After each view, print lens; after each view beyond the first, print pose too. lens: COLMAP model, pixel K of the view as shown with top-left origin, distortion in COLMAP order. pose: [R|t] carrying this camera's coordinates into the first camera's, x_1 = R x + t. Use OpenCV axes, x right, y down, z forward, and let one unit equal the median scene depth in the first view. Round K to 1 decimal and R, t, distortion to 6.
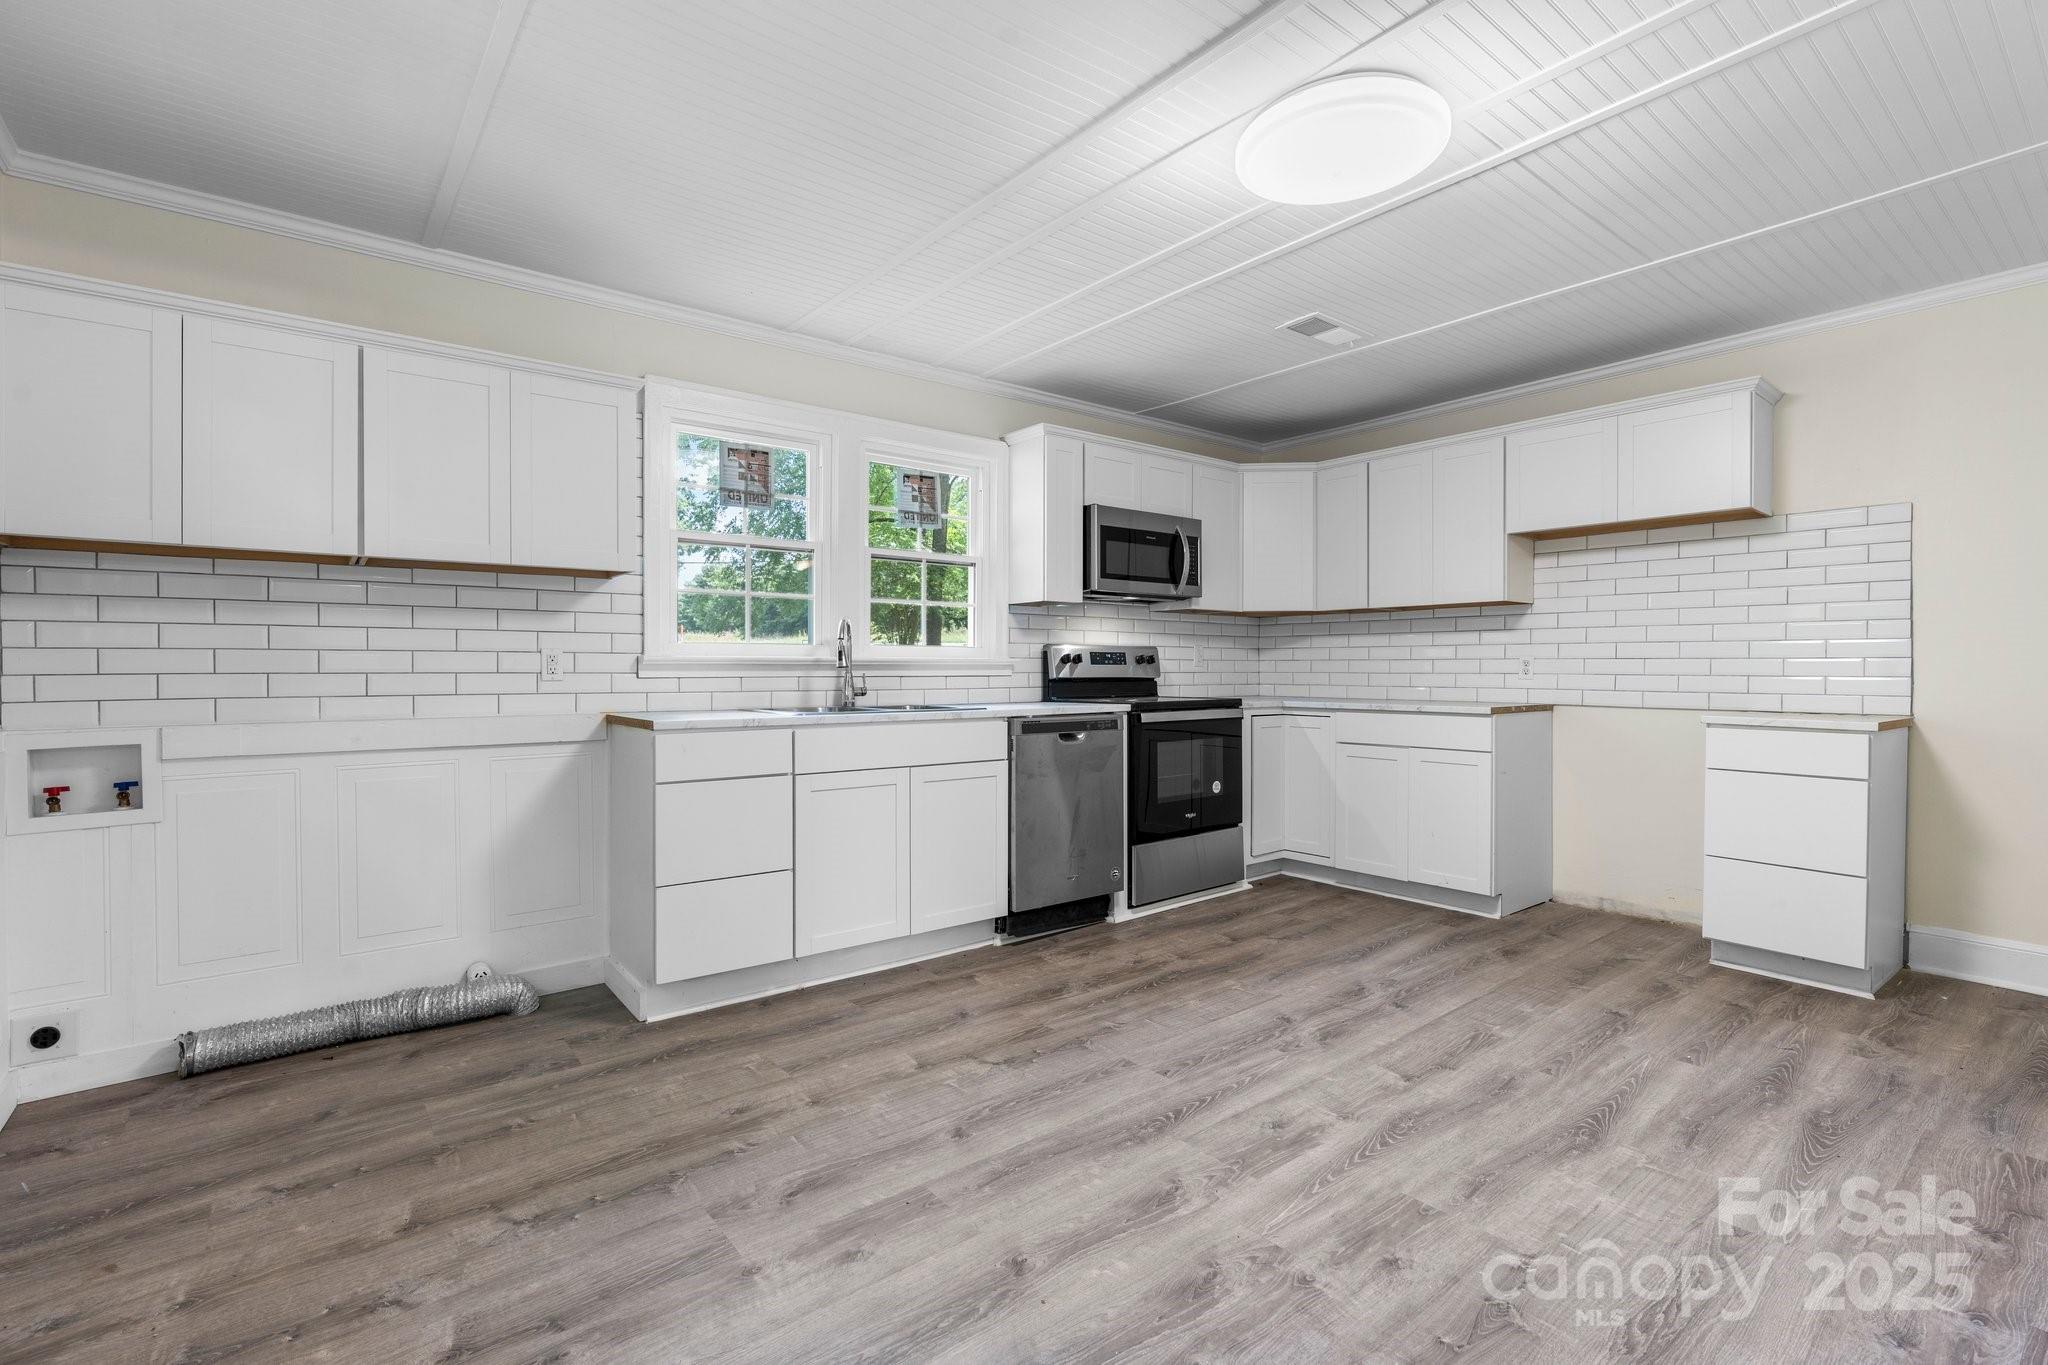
lens RADIAL K [[926.9, 0, 1019.4], [0, 926.9, 667.6], [0, 0, 1]] dist [-0.010539, 0.002381]
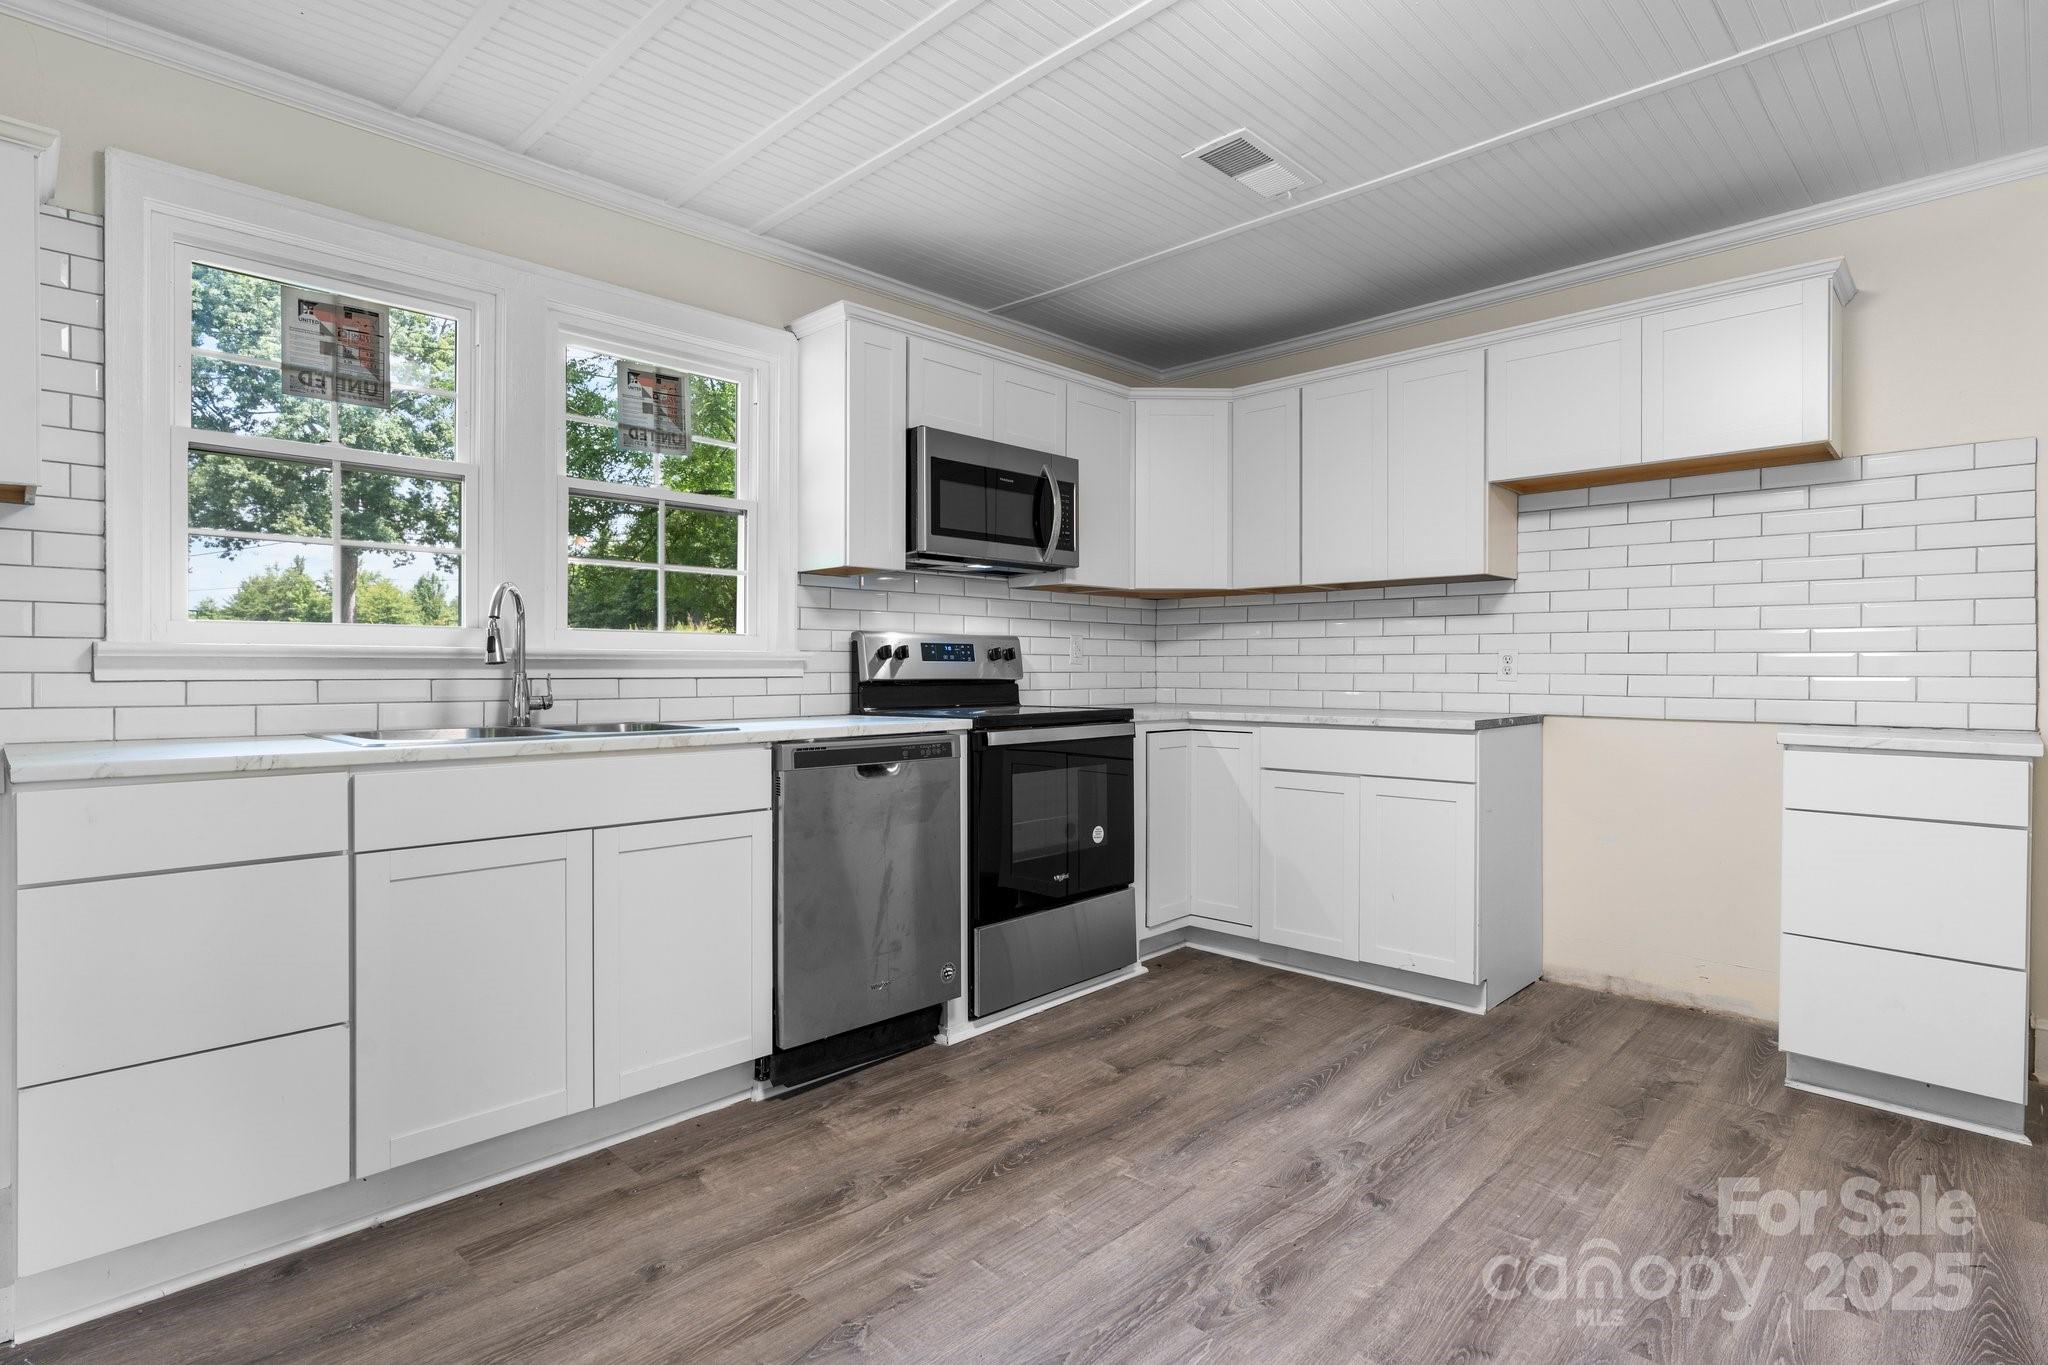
lens RADIAL K [[1025.8, 0, 1023.8], [0, 1025.8, 666.0], [0, 0, 1]] dist [-0.004319, -0.000273]
pose [[0.991848, 0.000287, 0.127427, 0.064116], [-0.000103, 0.999999, -0.001450, 0.002071], [-0.127428, 0.001425, 0.991847, 0.261049]]
